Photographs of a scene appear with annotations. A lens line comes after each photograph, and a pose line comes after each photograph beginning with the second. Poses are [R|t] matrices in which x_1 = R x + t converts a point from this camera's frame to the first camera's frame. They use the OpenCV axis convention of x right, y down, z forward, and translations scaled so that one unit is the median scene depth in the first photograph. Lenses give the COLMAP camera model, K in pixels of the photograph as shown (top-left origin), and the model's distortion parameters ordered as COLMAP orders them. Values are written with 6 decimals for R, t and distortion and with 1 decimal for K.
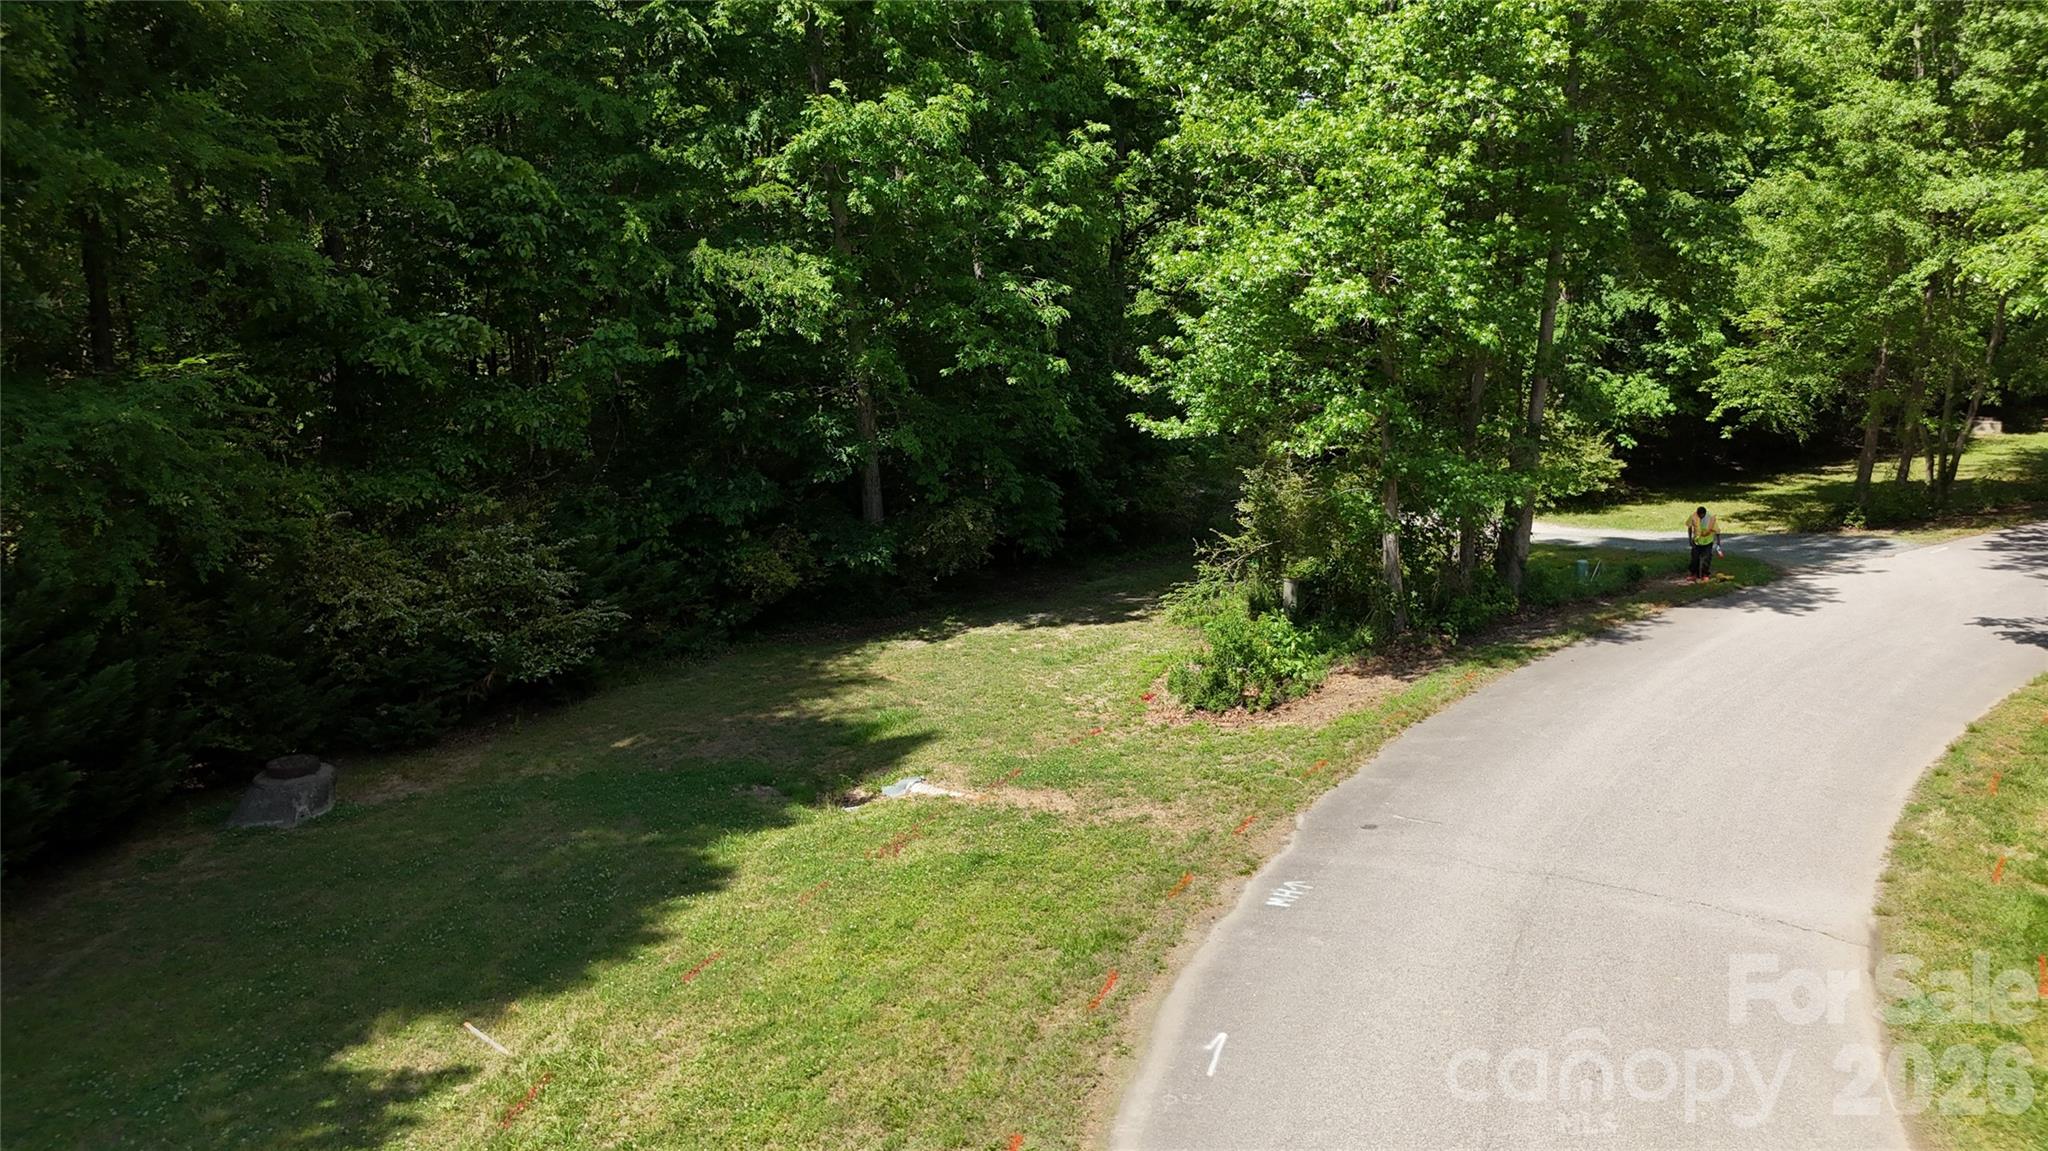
lens RADIAL K [[1531.0, 0, 1020.7], [0, 1531.0, 569.0], [0, 0, 1]] dist [0.070491, -0.063034]
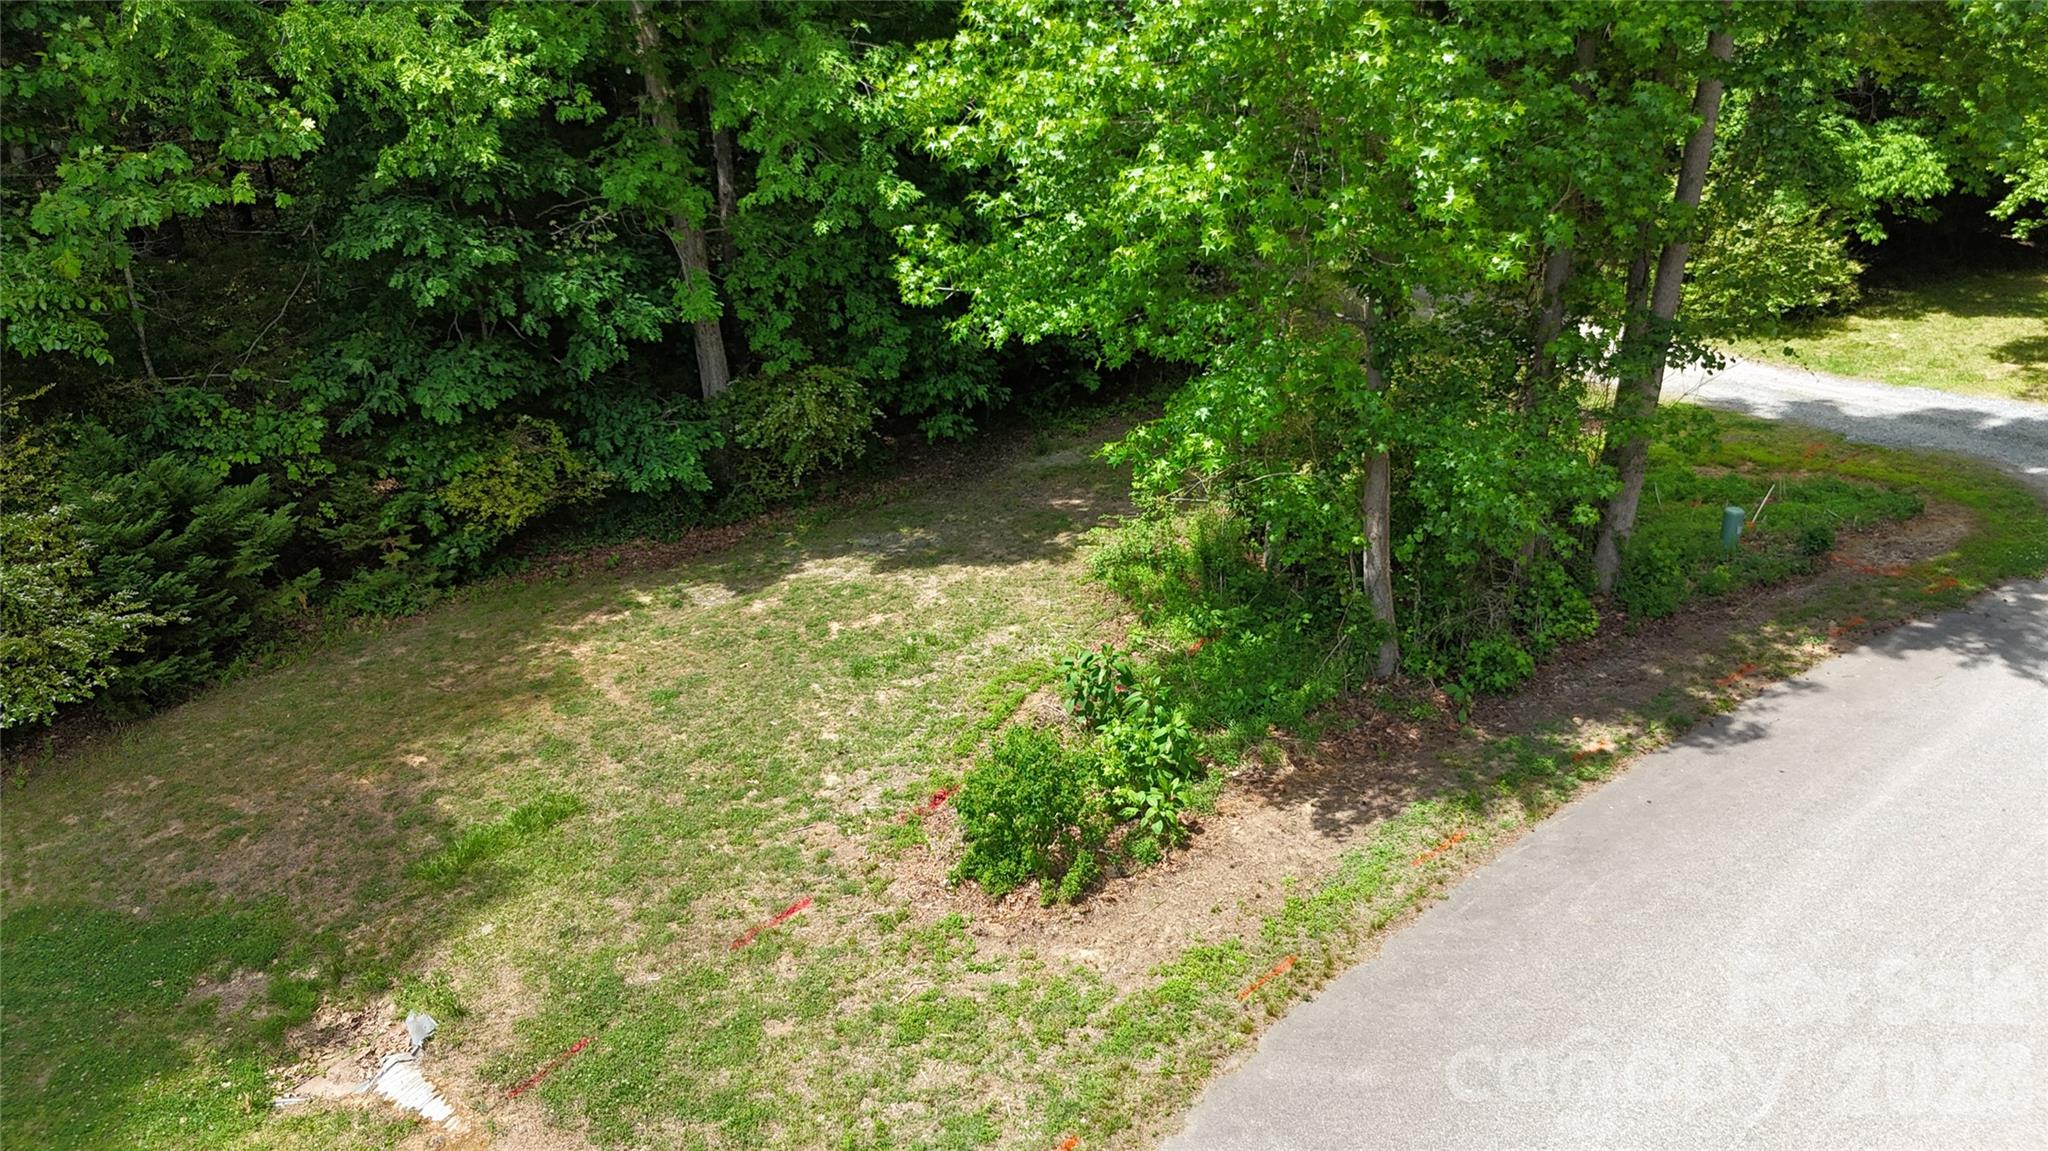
lens RADIAL K [[1531.0, 0, 1021.1], [0, 1531.0, 564.1], [0, 0, 1]] dist [0.070491, -0.063034]
pose [[0.991538, 0.040176, -0.123446, 0.157860], [-0.013522, 0.977696, 0.209587, -0.116790], [0.129113, -0.206144, 0.969966, 0.352539]]
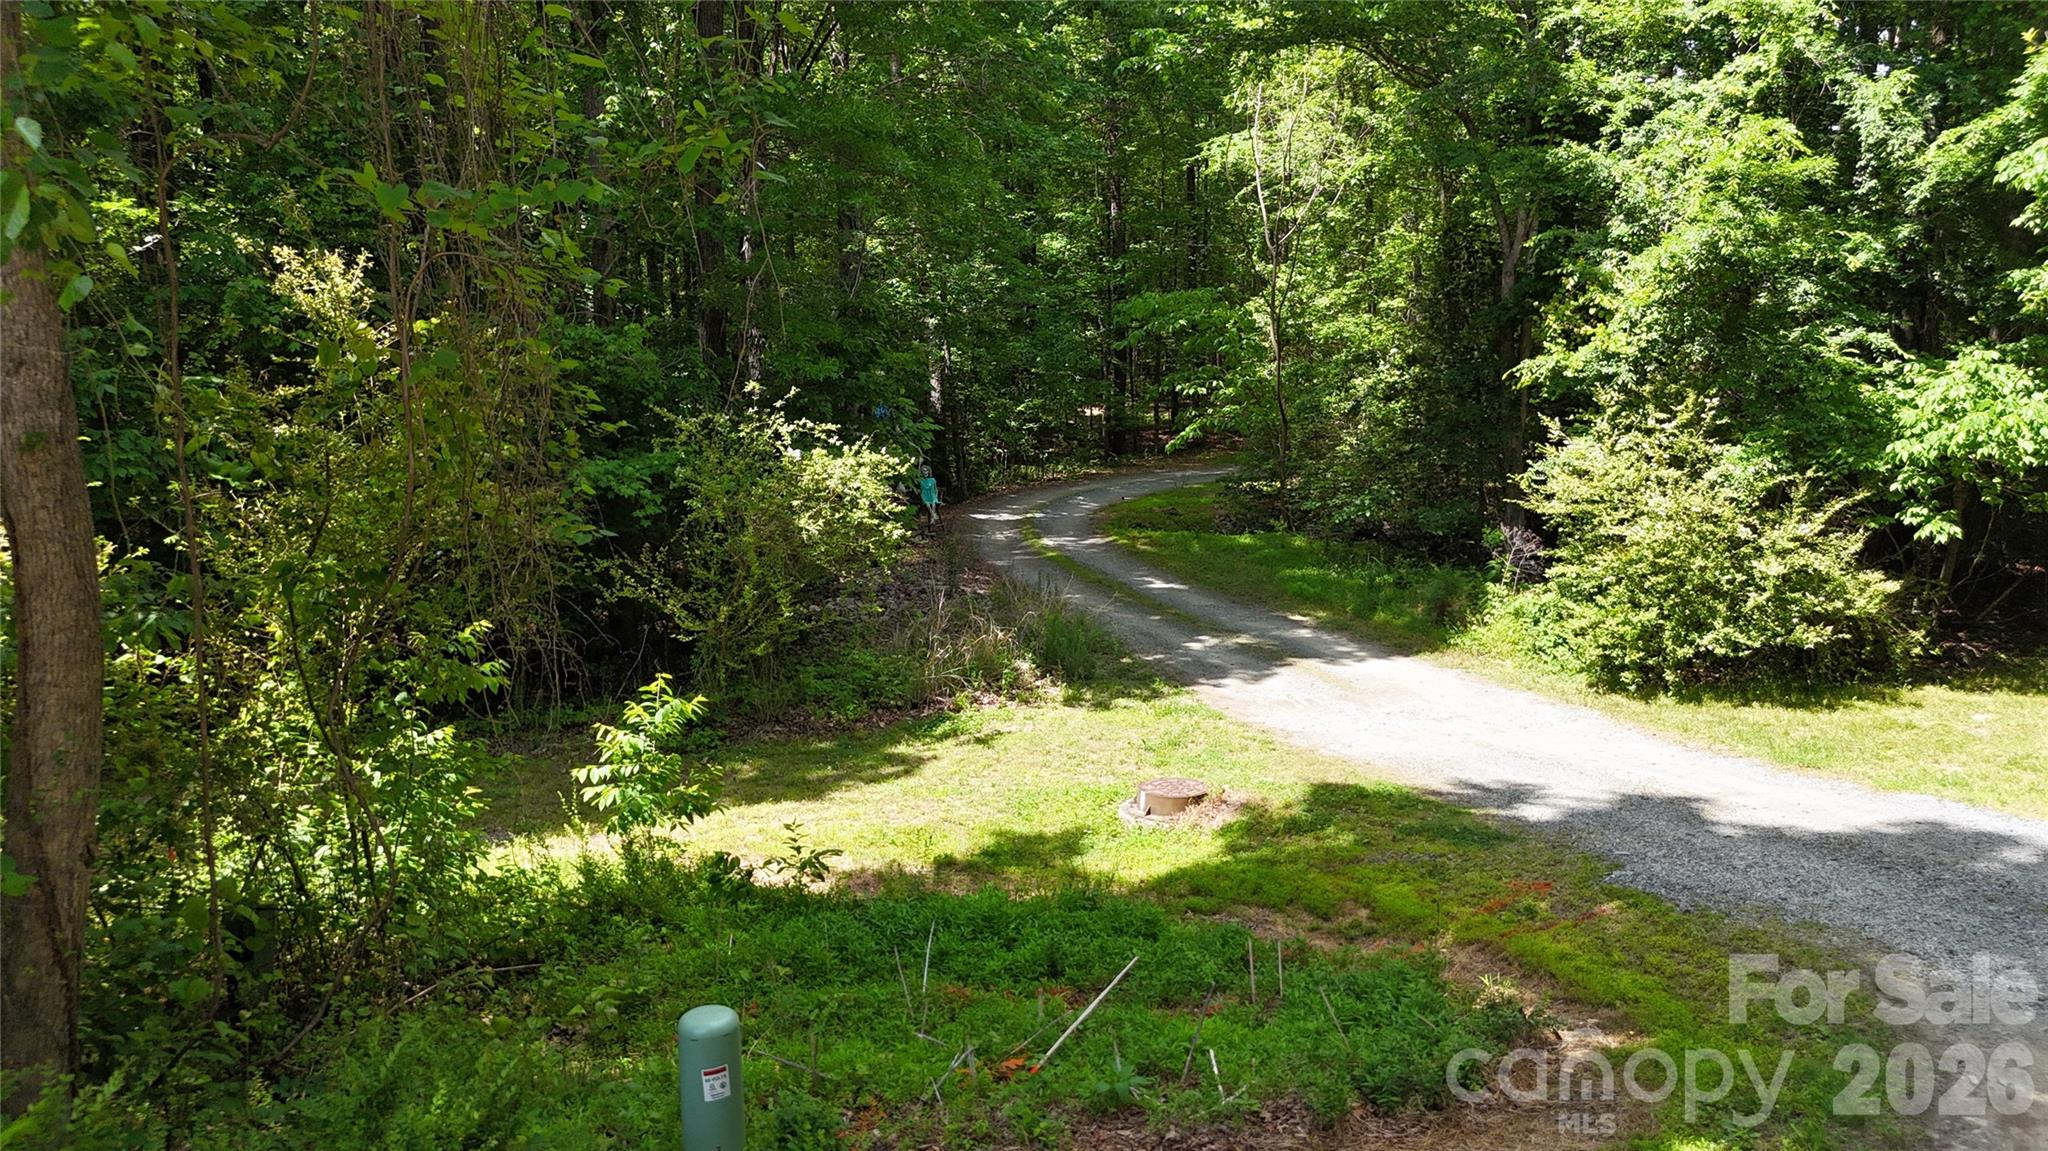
lens RADIAL K [[1531.0, 0, 1019.6], [0, 1531.0, 566.6], [0, 0, 1]] dist [0.070491, -0.063034]
pose [[0.940459, 0.044928, -0.336925, 0.475790], [-0.066885, 0.996307, -0.053841, -0.055063], [0.333262, 0.073171, 0.939991, 0.863768]]
